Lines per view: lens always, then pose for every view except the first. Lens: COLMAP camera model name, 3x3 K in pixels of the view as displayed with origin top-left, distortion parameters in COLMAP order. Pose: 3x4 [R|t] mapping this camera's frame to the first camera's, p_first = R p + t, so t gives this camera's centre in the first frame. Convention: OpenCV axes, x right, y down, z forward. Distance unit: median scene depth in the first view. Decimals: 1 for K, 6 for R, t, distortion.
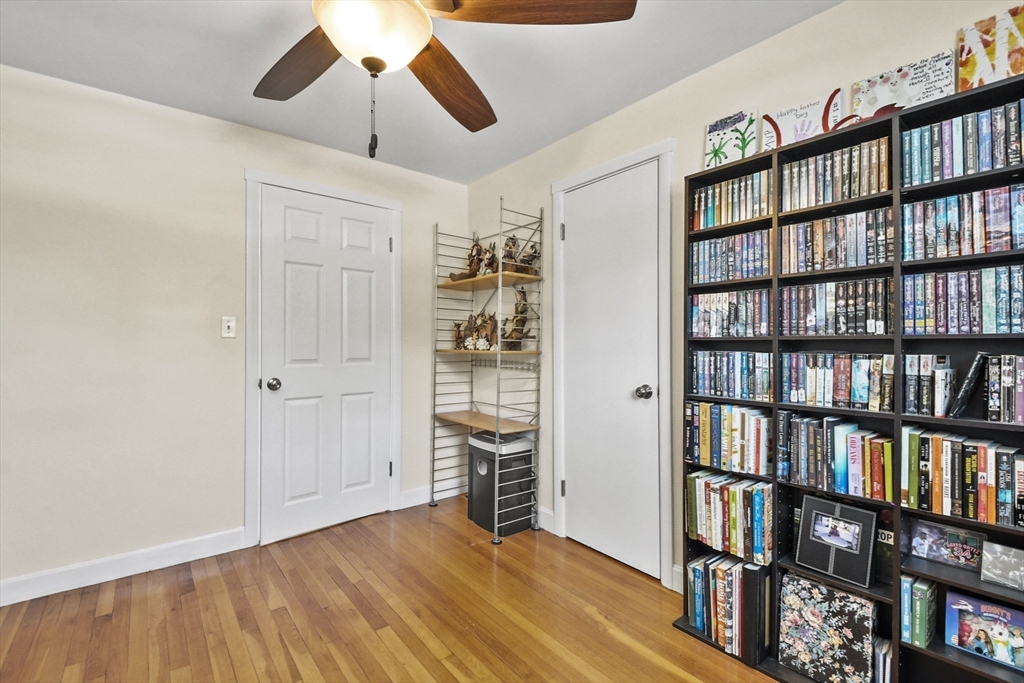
lens RADIAL K [[446.1, 0, 510.1], [0, 446.1, 337.9], [0, 0, 1]] dist [0.026657, -0.020317]
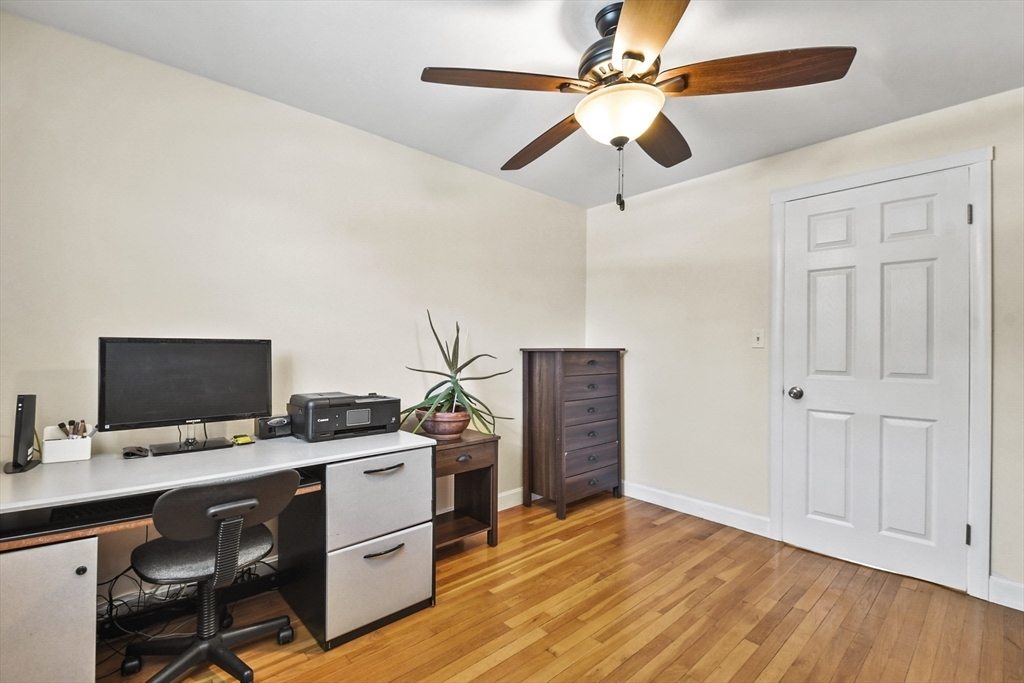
lens RADIAL K [[459.7, 0, 512.0], [0, 459.7, 341.5], [0, 0, 1]] dist [-0.002505, -0.000518]
pose [[0.062507, -0.014183, -0.997944, 0.625447], [0.000335, 0.999899, -0.014190, -0.000012], [0.998044, 0.000553, 0.062505, 0.369860]]
